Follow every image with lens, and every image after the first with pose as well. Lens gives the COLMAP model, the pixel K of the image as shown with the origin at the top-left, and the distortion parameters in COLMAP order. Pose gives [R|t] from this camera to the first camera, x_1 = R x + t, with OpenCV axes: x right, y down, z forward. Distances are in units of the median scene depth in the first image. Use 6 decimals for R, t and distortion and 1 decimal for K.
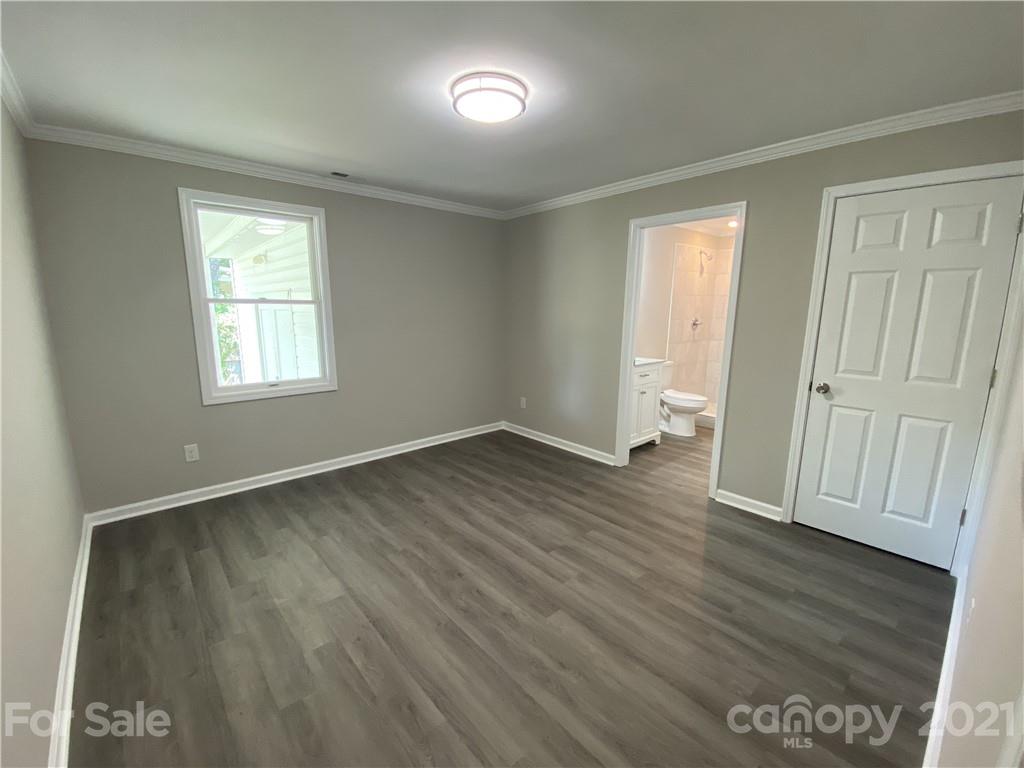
lens RADIAL K [[422.9, 0, 512.0], [0, 422.9, 384.0], [0, 0, 1]] dist [0.001312, -0.000627]
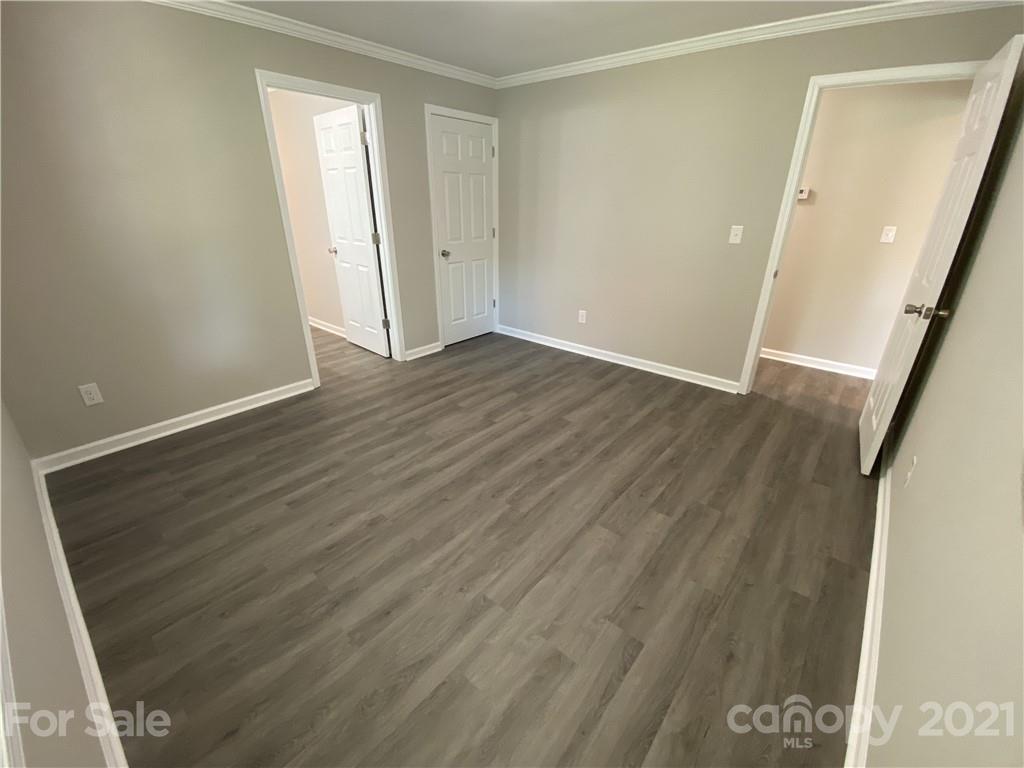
lens RADIAL K [[422.9, 0, 512.0], [0, 422.9, 384.0], [0, 0, 1]] dist [0.001312, -0.000627]
pose [[-0.131060, -0.398587, 0.907718, -0.907138], [0.176528, 0.891600, 0.416998, -0.167029], [-0.975531, 0.214889, -0.046491, 0.961521]]
